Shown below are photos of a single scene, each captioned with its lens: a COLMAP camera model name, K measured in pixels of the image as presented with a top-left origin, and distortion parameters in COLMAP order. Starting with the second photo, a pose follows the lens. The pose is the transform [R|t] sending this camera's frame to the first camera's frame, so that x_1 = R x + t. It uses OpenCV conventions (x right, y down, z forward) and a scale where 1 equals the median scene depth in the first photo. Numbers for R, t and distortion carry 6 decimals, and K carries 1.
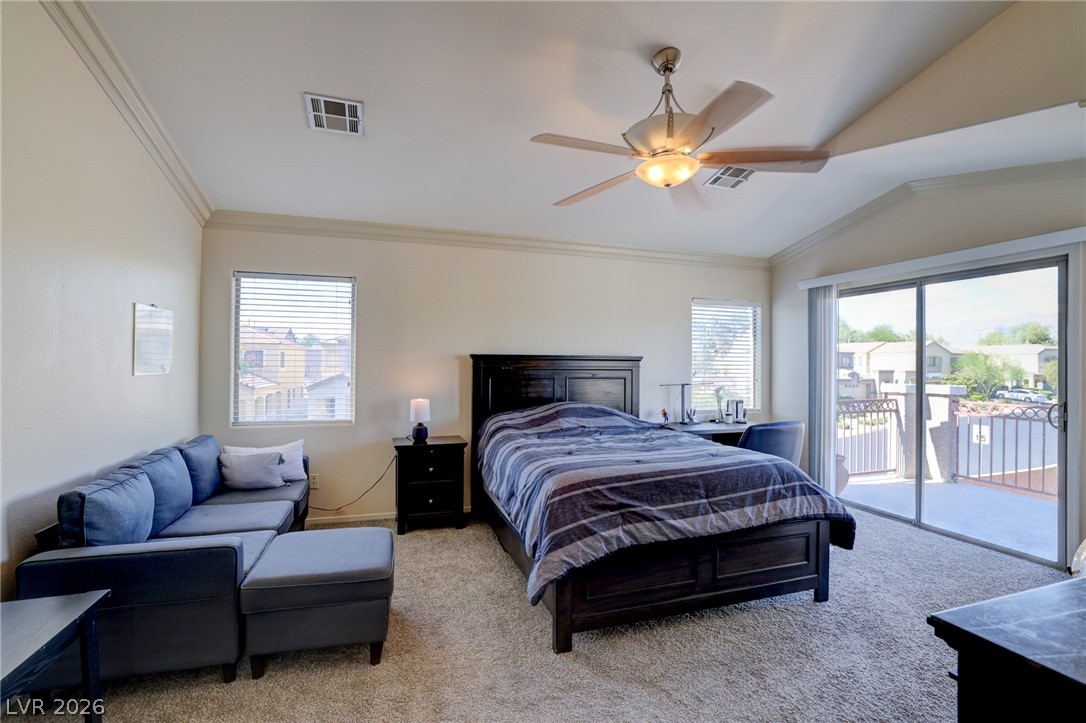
lens RADIAL K [[491.5, 0, 543.0], [0, 491.5, 361.5], [0, 0, 1]] dist [-0.050550, 0.020921]
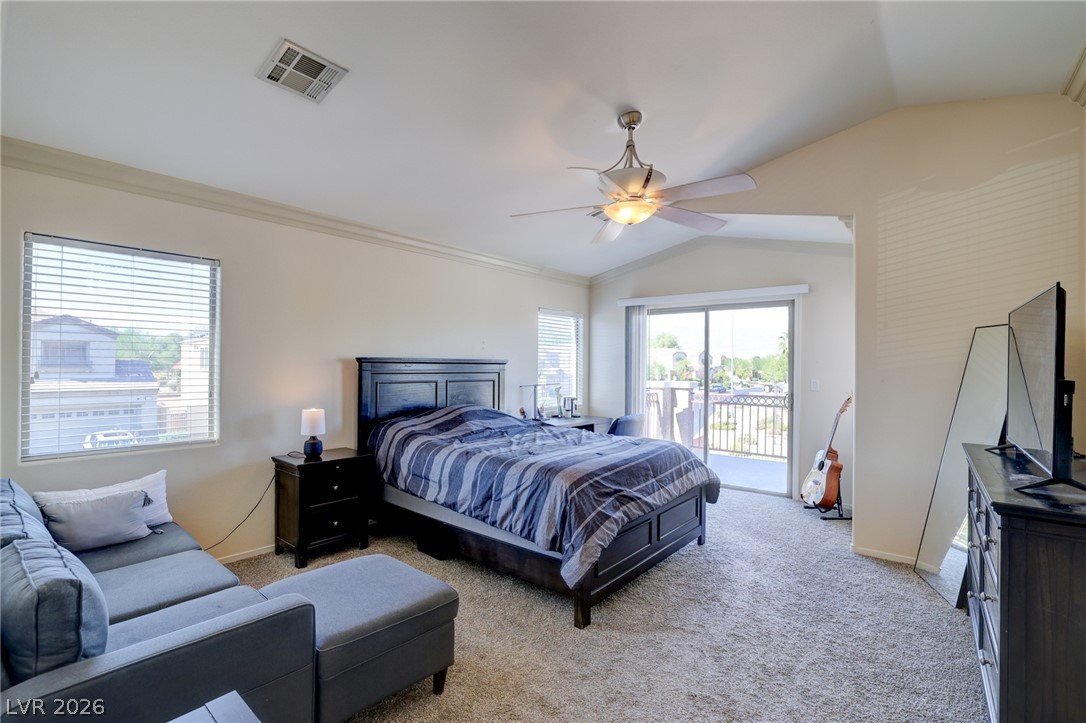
lens RADIAL K [[491.5, 0, 543.0], [0, 491.5, 361.5], [0, 0, 1]] dist [-0.050550, 0.020921]
pose [[0.847011, 0.004439, 0.531558, -0.373362], [-0.007392, 0.999967, 0.003428, -0.013952], [-0.531525, -0.006833, 0.847015, 0.053686]]
